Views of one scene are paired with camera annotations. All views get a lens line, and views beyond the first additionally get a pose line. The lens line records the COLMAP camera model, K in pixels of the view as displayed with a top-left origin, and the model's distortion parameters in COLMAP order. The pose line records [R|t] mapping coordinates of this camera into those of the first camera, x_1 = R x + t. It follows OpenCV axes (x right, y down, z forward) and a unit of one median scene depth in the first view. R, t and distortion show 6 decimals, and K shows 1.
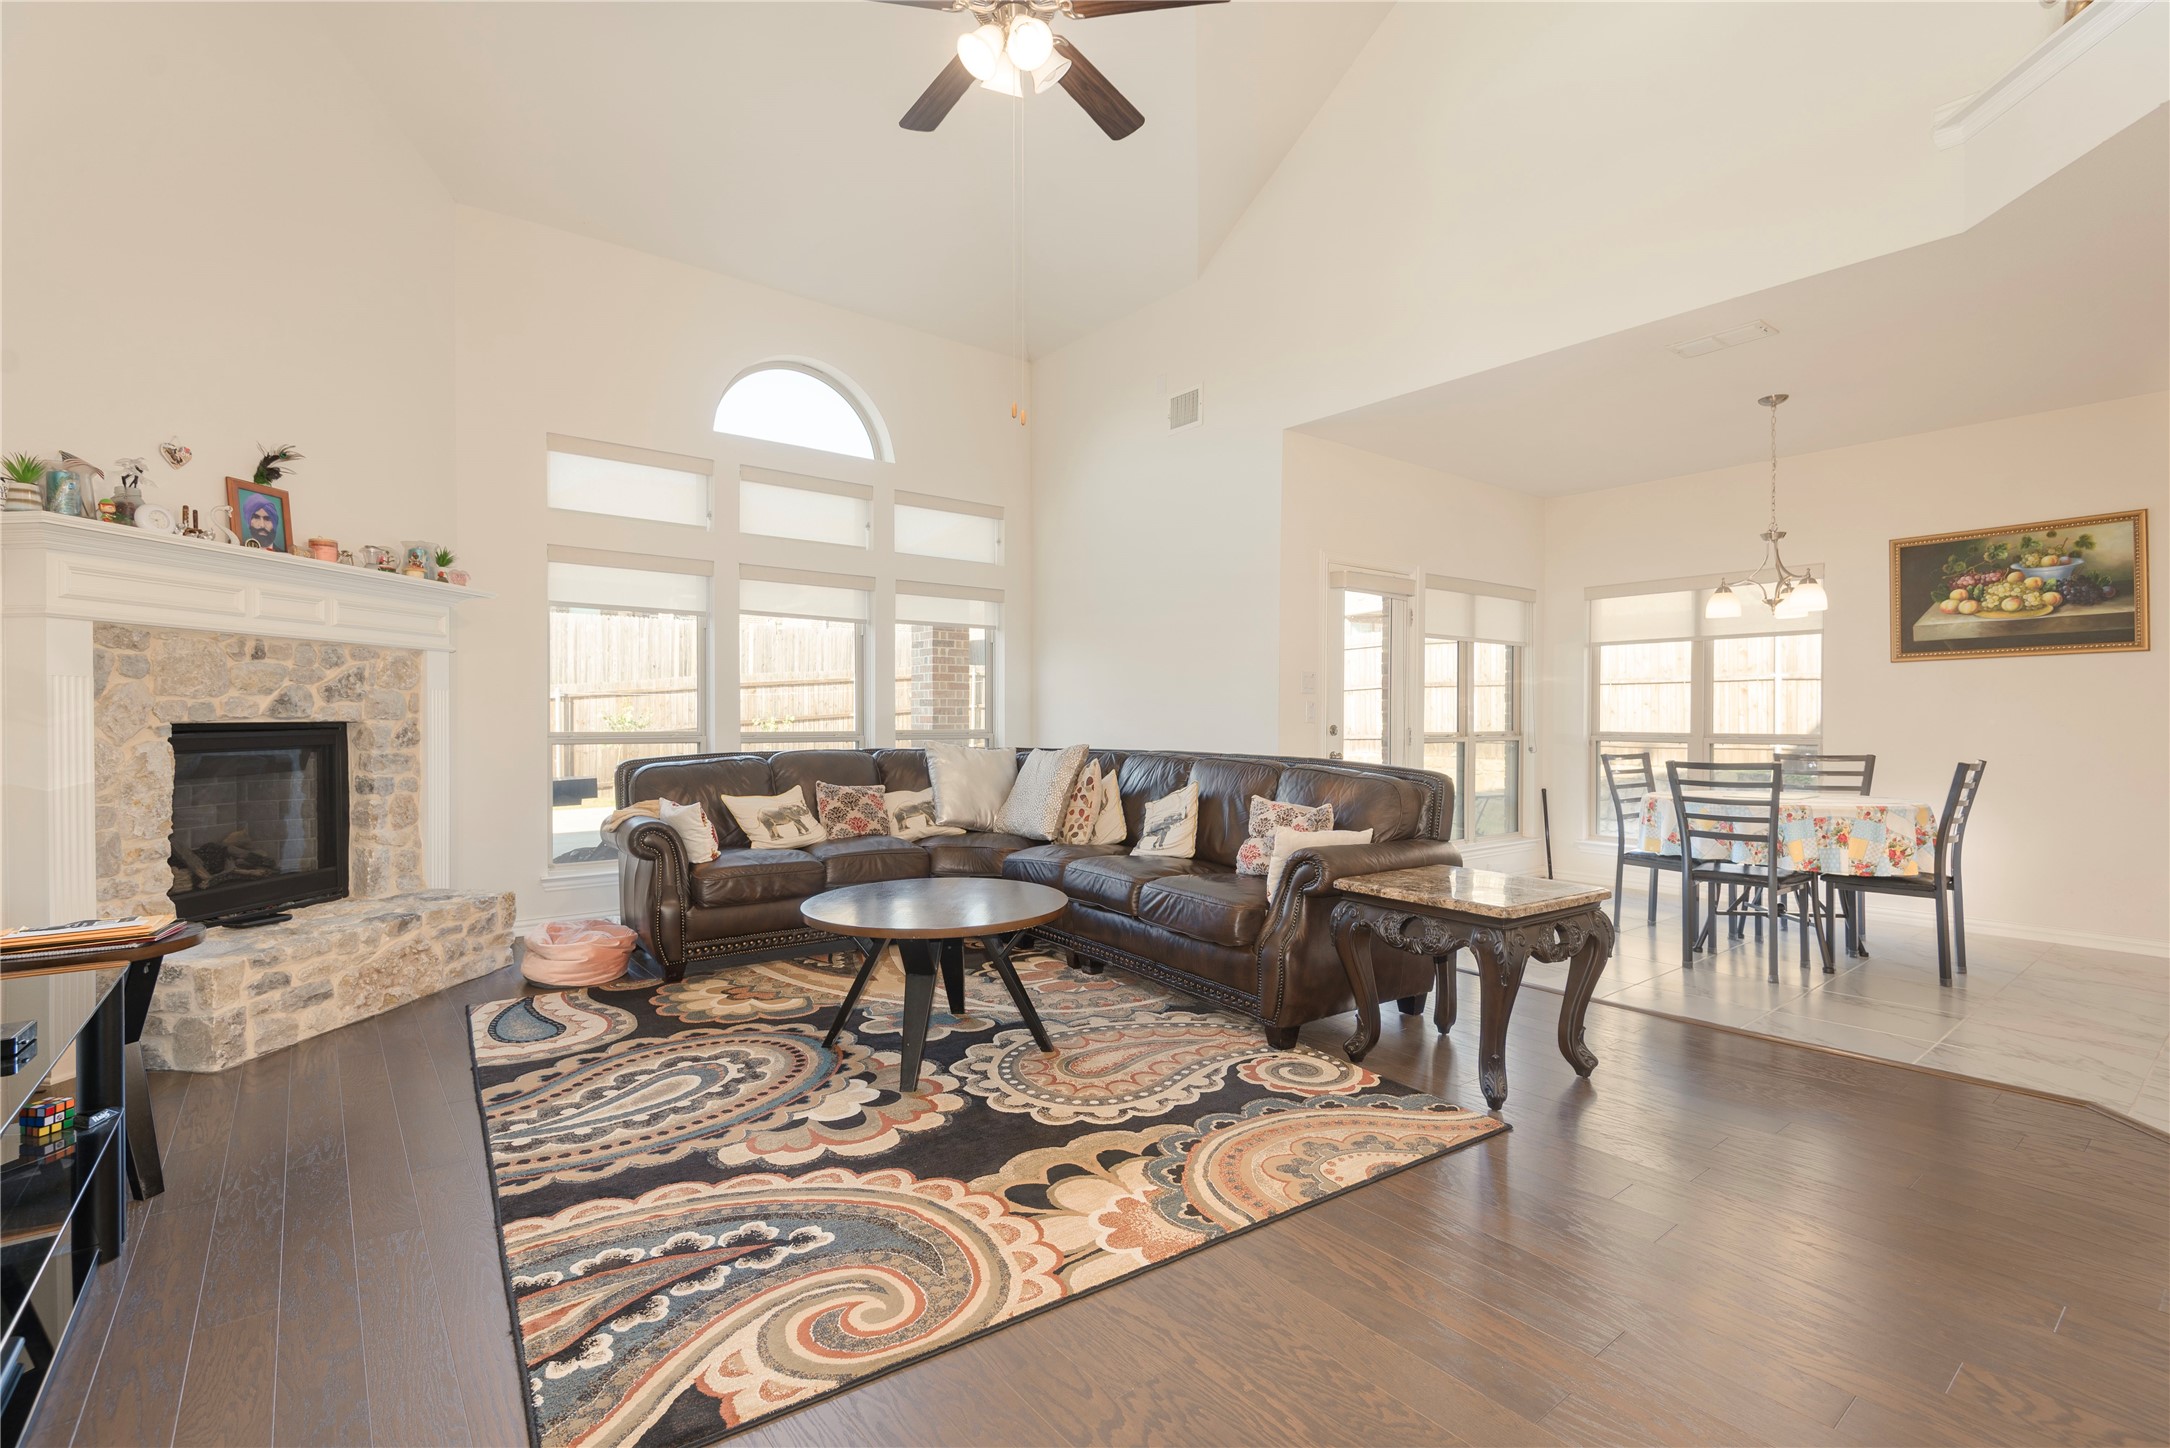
lens RADIAL K [[982.3, 0, 1089.0], [0, 982.3, 720.4], [0, 0, 1]] dist [-0.001130, -0.001473]
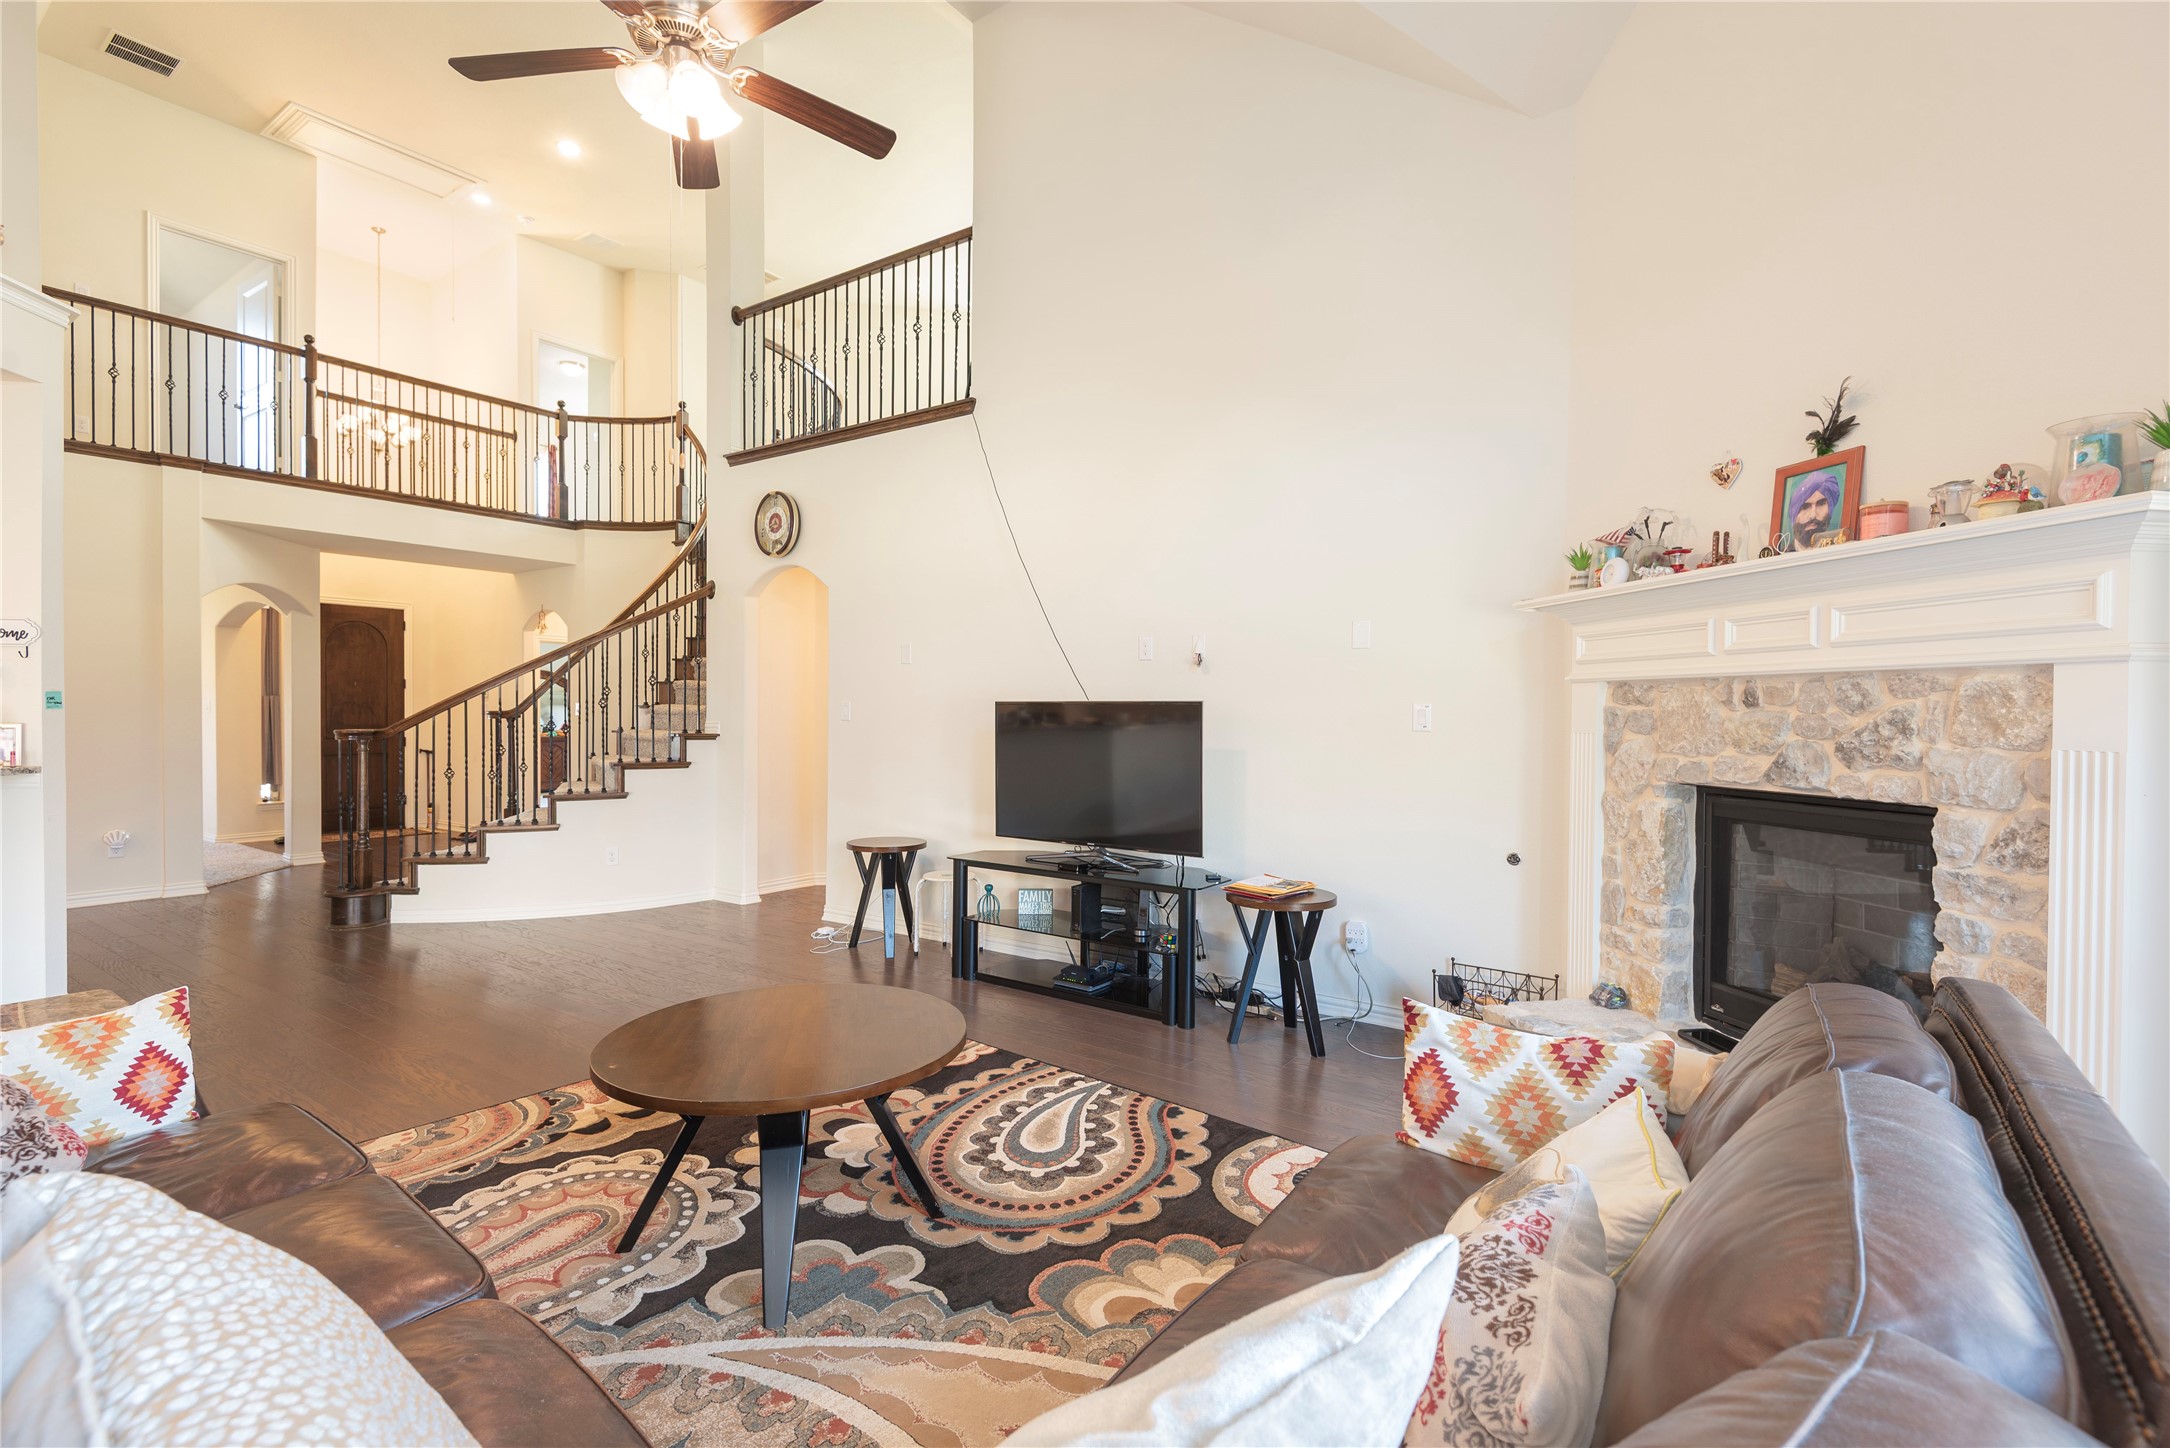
lens RADIAL K [[982.3, 0, 1081.7], [0, 982.3, 728.4], [0, 0, 1]] dist [-0.001130, -0.001473]
pose [[-0.958715, -0.003848, -0.284342, -0.163374], [-0.010560, 0.999700, 0.022078, -0.066851], [0.284172, 0.024169, -0.958469, 1.849665]]
